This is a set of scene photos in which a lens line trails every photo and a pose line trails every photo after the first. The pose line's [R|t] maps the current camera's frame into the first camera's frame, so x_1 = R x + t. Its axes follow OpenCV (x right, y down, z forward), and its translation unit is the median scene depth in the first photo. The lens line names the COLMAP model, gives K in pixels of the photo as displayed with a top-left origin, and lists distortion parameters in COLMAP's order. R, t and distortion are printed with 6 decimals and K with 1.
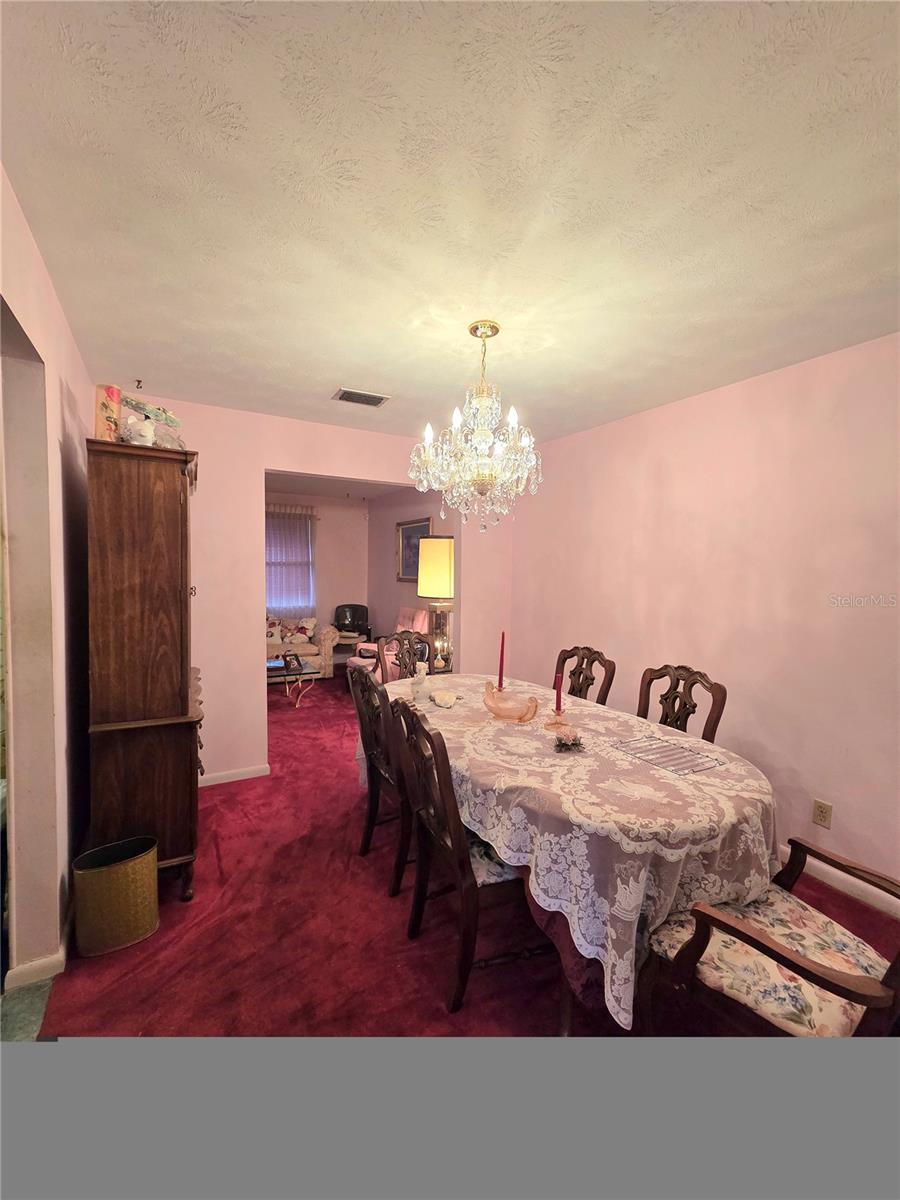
lens RADIAL K [[490.8, 0, 444.6], [0, 490.8, 595.6], [0, 0, 1]] dist [0.003818, -0.000023]
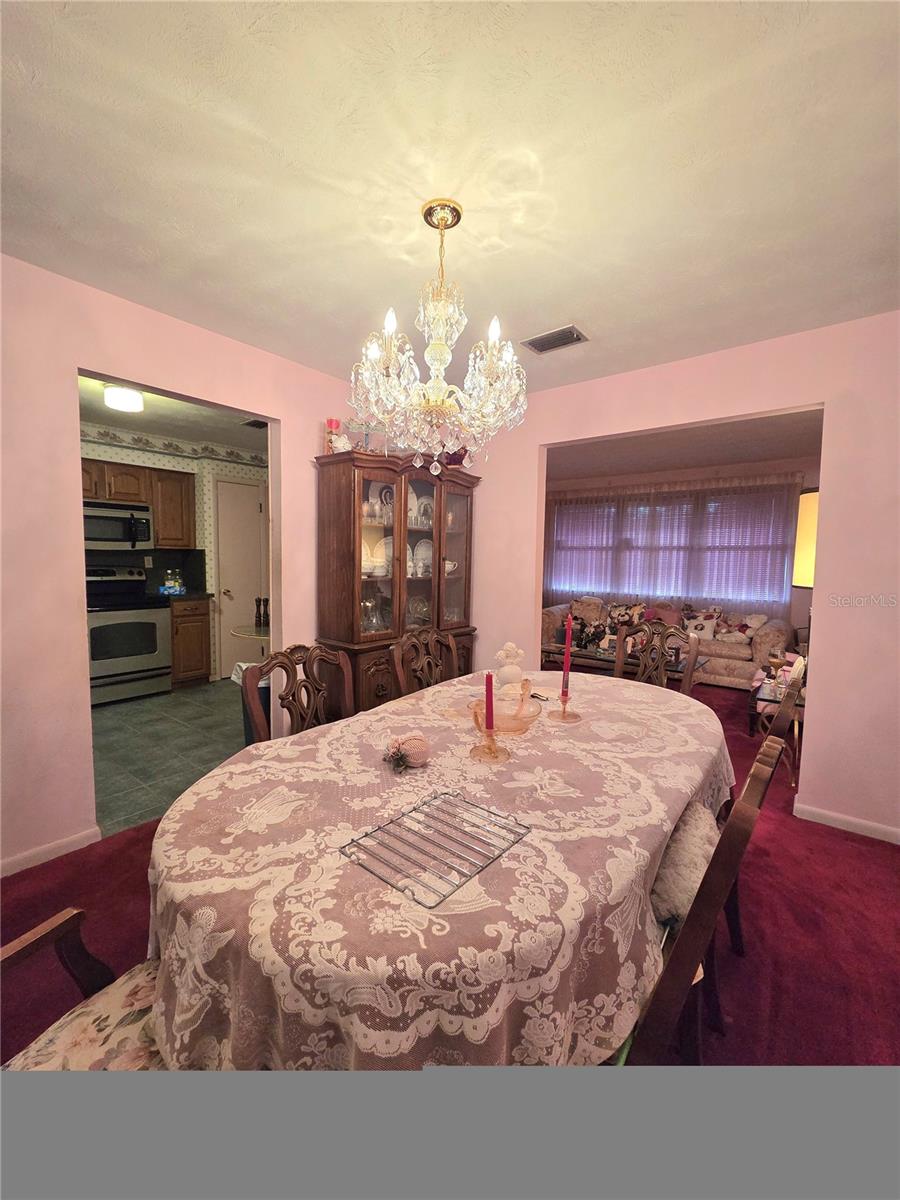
lens RADIAL K [[490.8, 0, 444.6], [0, 490.8, 595.6], [0, 0, 1]] dist [0.003818, -0.000023]
pose [[0.373088, 0.064028, -0.925584, 0.911710], [-0.060076, 0.997190, 0.044766, 0.034673], [0.925849, 0.038903, 0.375886, 0.782012]]
